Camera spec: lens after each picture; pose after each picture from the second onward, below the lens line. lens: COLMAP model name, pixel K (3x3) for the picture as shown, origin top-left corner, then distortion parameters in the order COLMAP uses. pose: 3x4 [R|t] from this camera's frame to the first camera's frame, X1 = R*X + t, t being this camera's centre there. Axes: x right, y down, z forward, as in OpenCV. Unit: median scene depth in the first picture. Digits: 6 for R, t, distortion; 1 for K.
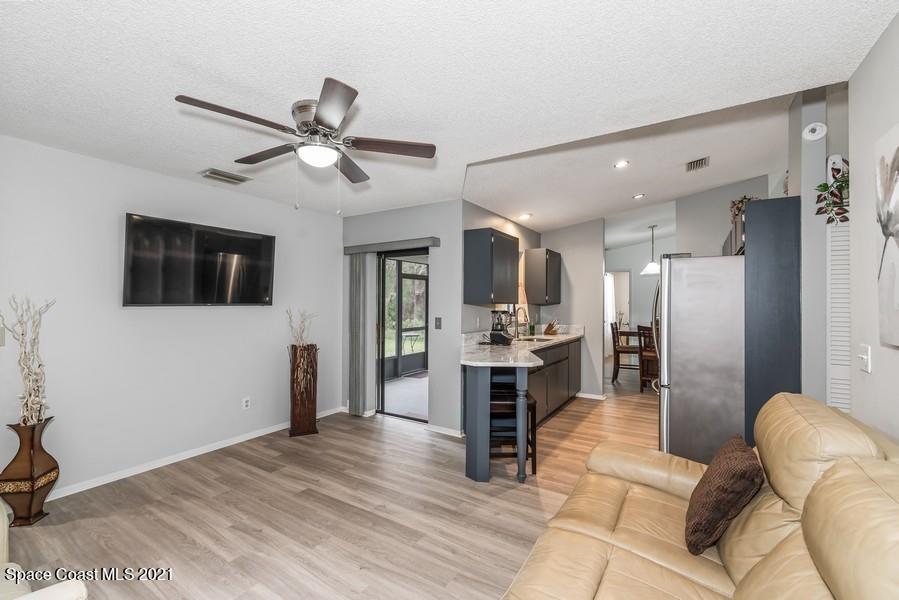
lens RADIAL K [[391.0, 0, 450.1], [0, 391.0, 313.1], [0, 0, 1]] dist [-0.000242, 0.000029]
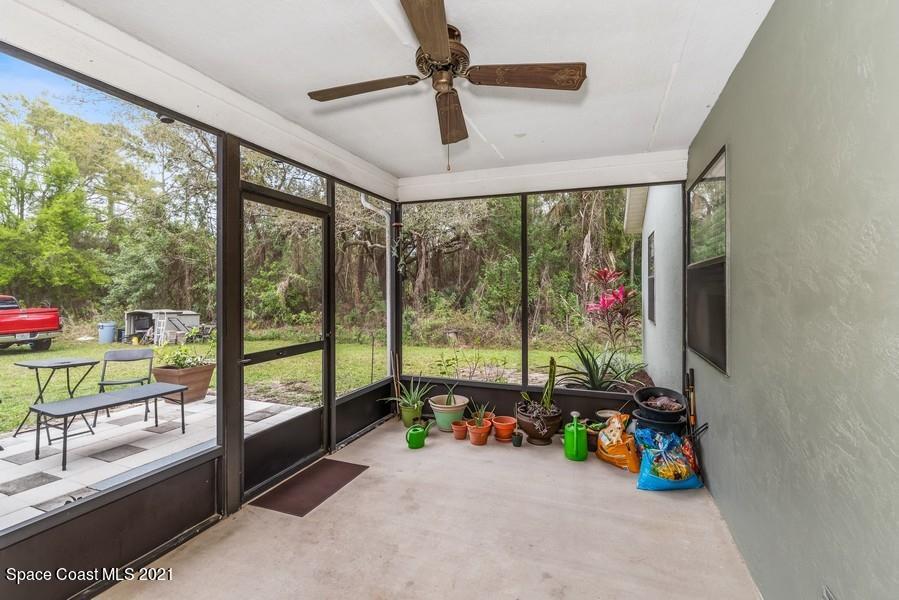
lens RADIAL K [[411.2, 0, 450.9], [0, 411.2, 285.9], [0, 0, 1]] dist [0.000371, 0.000041]
pose [[0.979015, -0.004221, 0.203745, -0.069675], [0.010475, 0.999506, -0.029627, -0.014674], [-0.203519, 0.031140, 0.978576, 1.805007]]
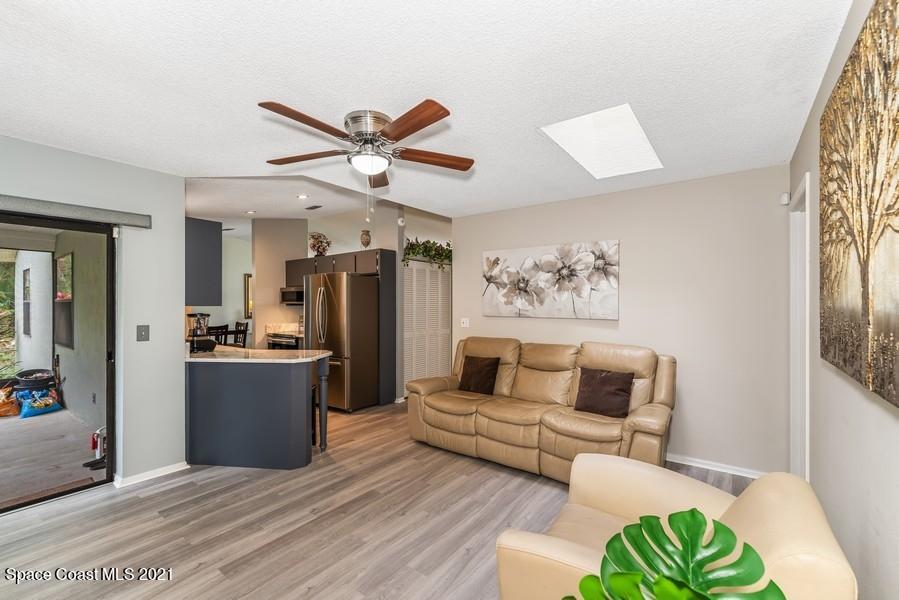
lens RADIAL K [[388.6, 0, 449.5], [0, 388.6, 300.0], [0, 0, 1]] dist [-0.000577, 0.000083]
pose [[0.075714, 0.001055, 0.997129, -1.088715], [0.032460, 0.999467, -0.003523, -0.022733], [-0.996601, 0.032633, 0.075639, 0.544832]]
